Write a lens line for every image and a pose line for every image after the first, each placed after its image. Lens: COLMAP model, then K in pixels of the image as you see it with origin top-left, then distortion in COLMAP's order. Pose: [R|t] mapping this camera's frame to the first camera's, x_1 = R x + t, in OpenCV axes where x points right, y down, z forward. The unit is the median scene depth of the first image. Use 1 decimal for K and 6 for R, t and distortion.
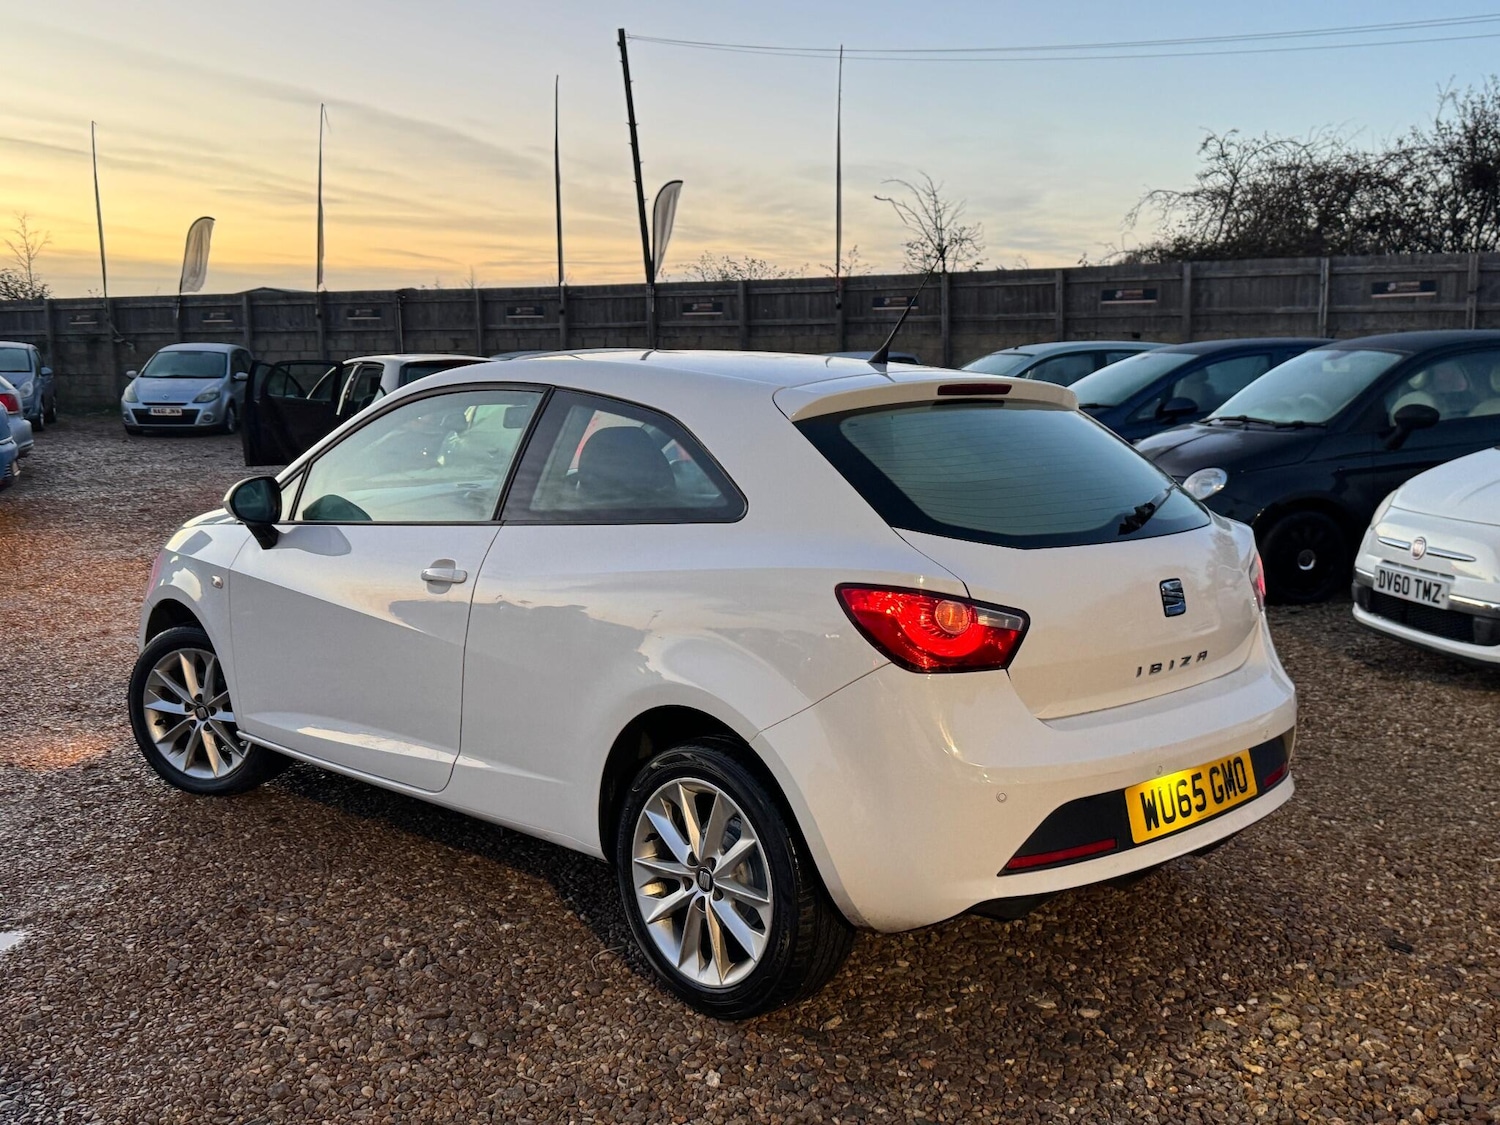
lens RADIAL K [[1508.0, 0, 758.4], [0, 1508.0, 608.1], [0, 0, 1]] dist [0.193903, -0.398174]
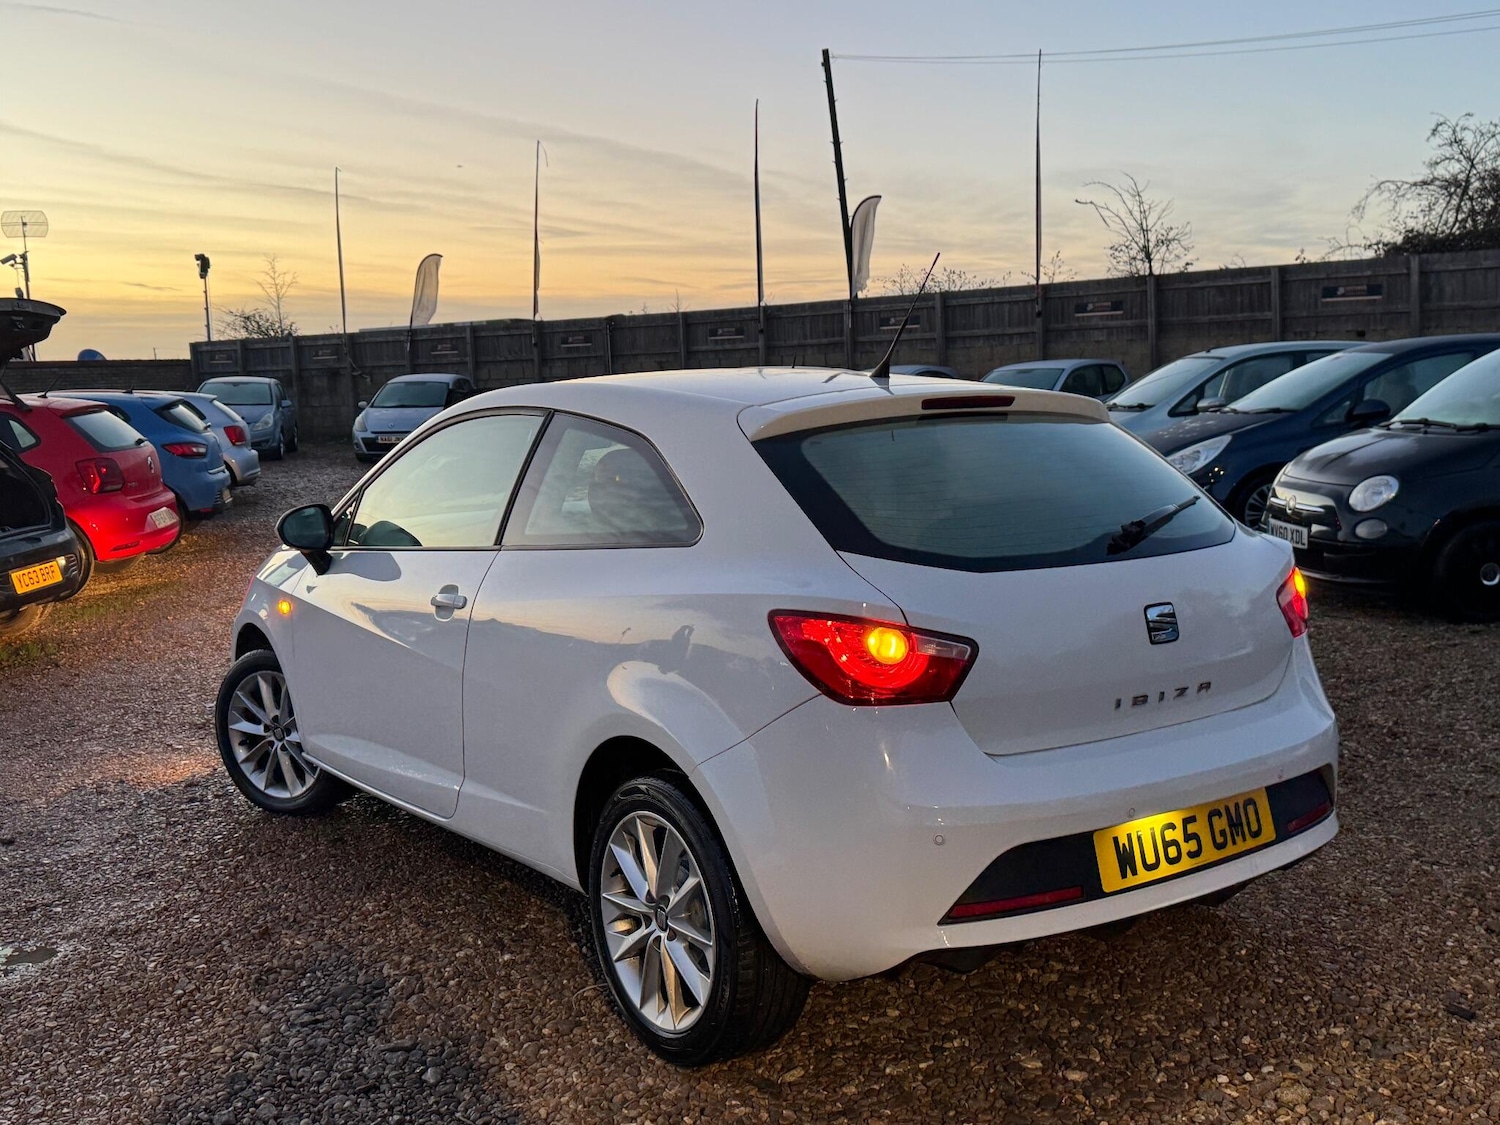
lens RADIAL K [[1514.8, 0, 742.9], [0, 1514.8, 589.7], [0, 0, 1]] dist [0.171766, -0.345510]
pose [[0.987127, -0.005984, -0.159826, 0.142863], [0.002477, 0.999752, -0.022134, -0.006275], [0.159918, 0.021453, 0.986897, 0.041527]]
